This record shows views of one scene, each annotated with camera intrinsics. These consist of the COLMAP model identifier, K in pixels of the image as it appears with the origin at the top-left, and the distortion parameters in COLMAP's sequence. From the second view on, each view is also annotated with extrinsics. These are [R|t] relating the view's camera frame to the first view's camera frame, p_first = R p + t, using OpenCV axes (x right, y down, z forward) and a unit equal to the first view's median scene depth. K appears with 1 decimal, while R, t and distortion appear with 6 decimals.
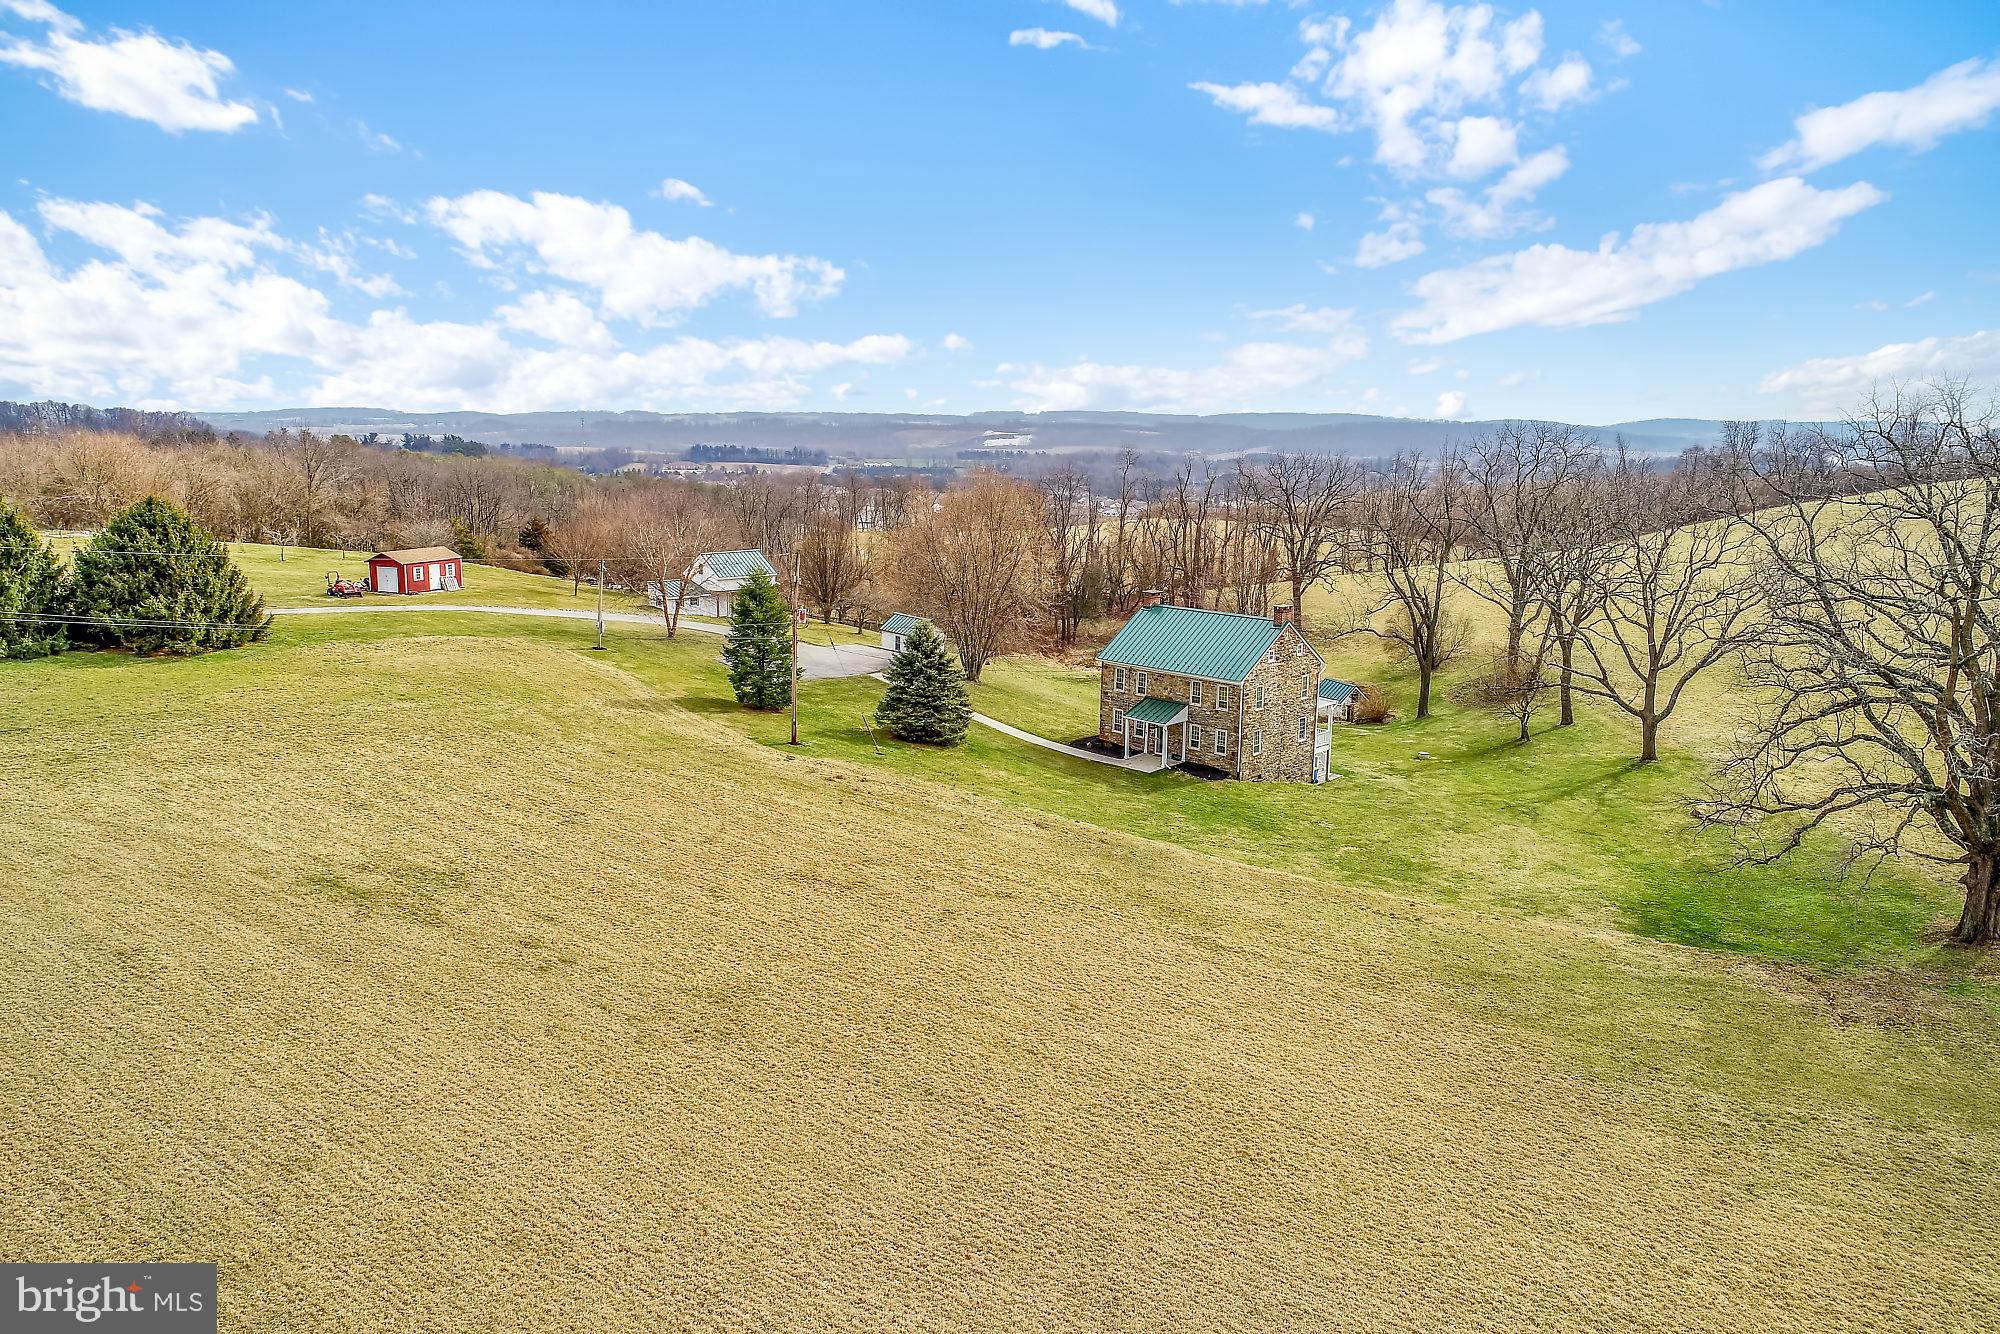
lens RADIAL K [[1342.2, 0, 1002.1], [0, 1342.2, 671.3], [0, 0, 1]] dist [0.002435, 0.000599]
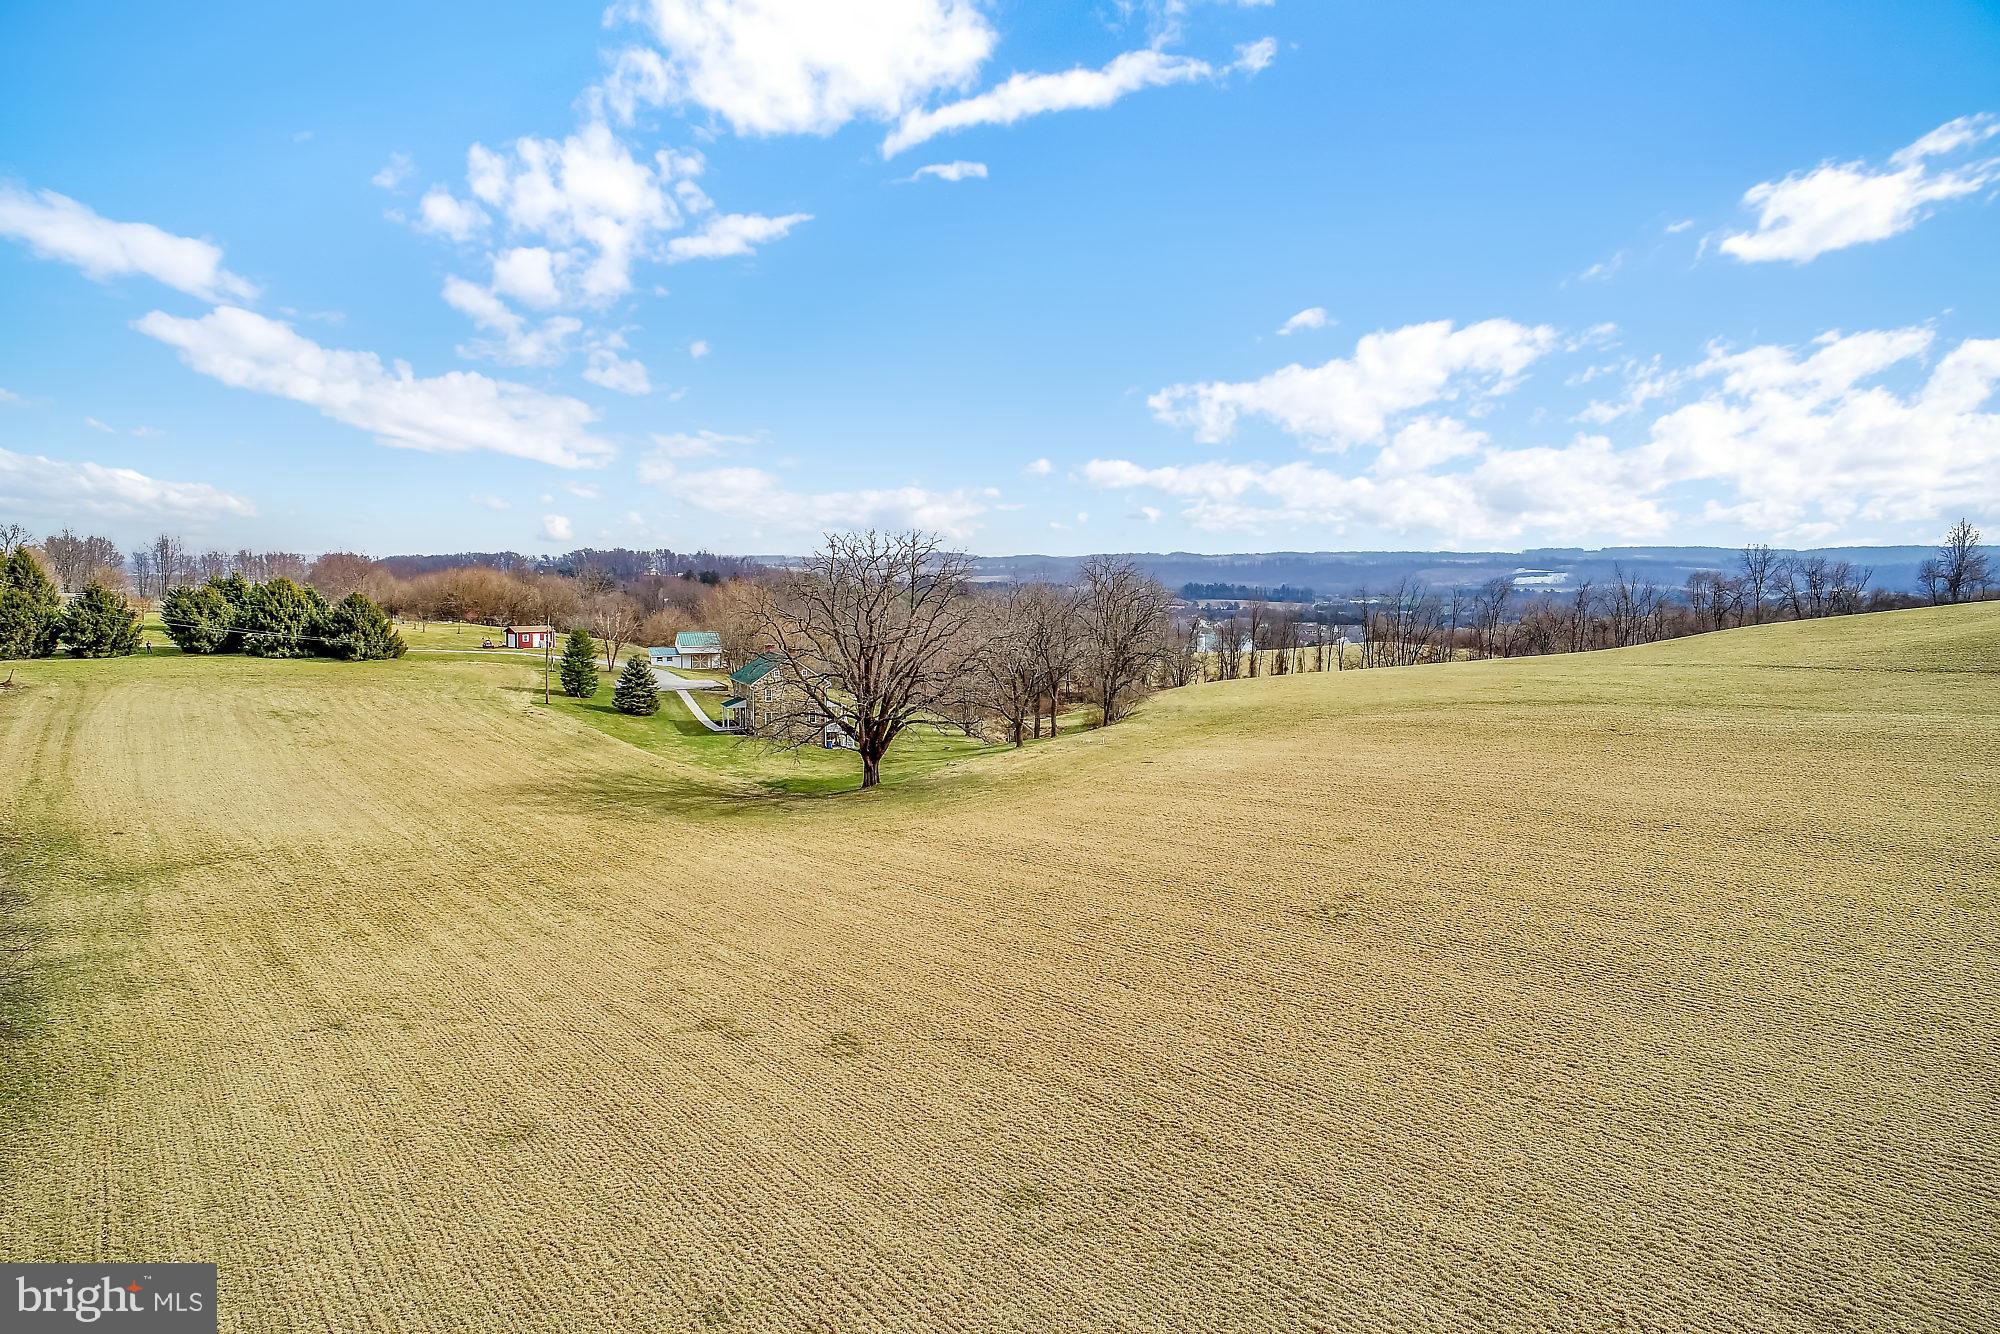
lens RADIAL K [[1354.8, 0, 1003.0], [0, 1354.8, 757.7], [0, 0, 1]] dist [0.002475, 0.000695]
pose [[0.921595, 0.049314, -0.385006, 0.921140], [-0.064631, 0.997546, -0.026936, 0.102396], [0.382733, 0.049708, 0.922521, -0.491327]]
